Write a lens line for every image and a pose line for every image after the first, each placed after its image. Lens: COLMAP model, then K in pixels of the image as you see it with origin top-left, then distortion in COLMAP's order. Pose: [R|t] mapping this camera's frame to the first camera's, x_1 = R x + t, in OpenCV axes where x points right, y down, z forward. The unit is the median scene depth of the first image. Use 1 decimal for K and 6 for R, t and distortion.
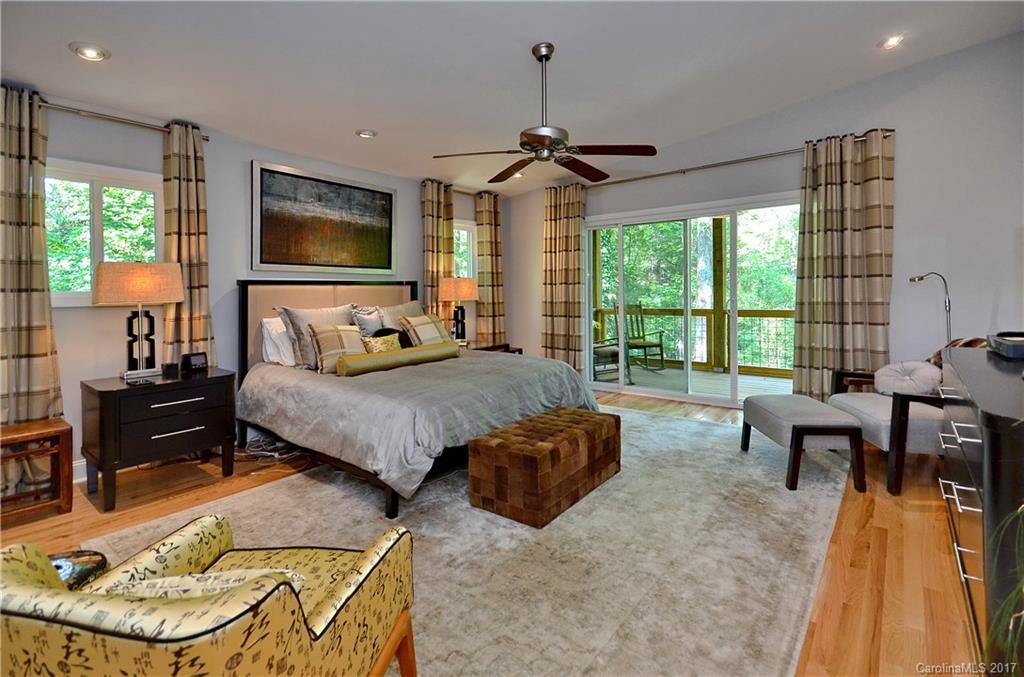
lens RADIAL K [[444.3, 0, 508.5], [0, 444.3, 281.2], [0, 0, 1]] dist [0.014184, -0.000162]
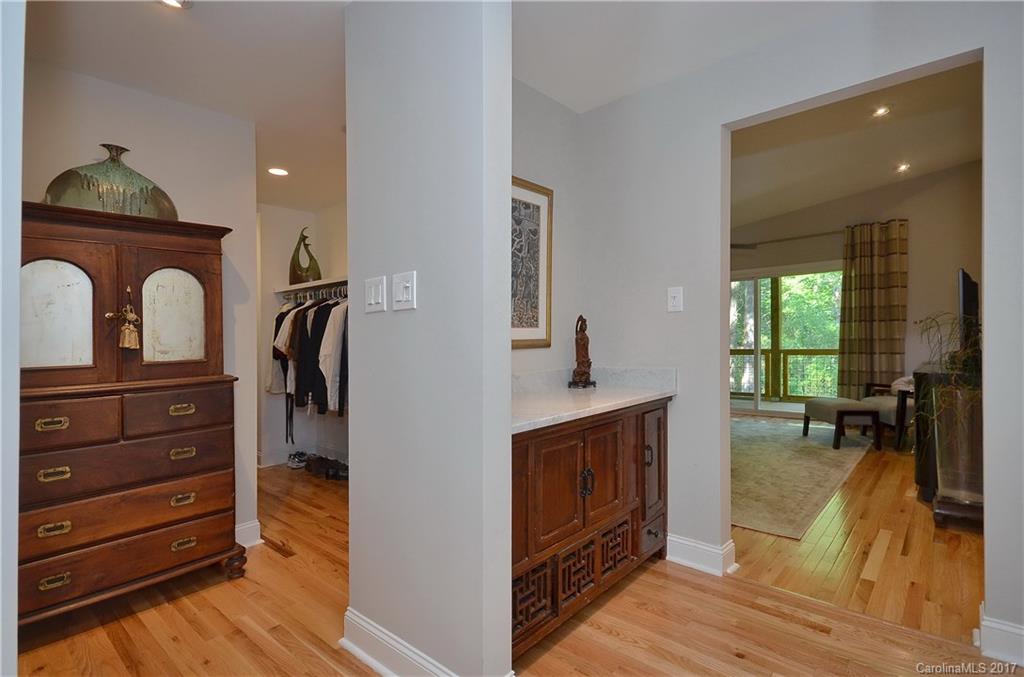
lens RADIAL K [[498.3, 0, 518.4], [0, 498.3, 334.6], [0, 0, 1]] dist [0.023905, -0.000839]
pose [[0.999981, -0.005834, 0.001755, -0.396991], [0.005814, 0.999923, 0.011008, 0.009695], [-0.001819, -0.010998, 0.999938, -0.624094]]
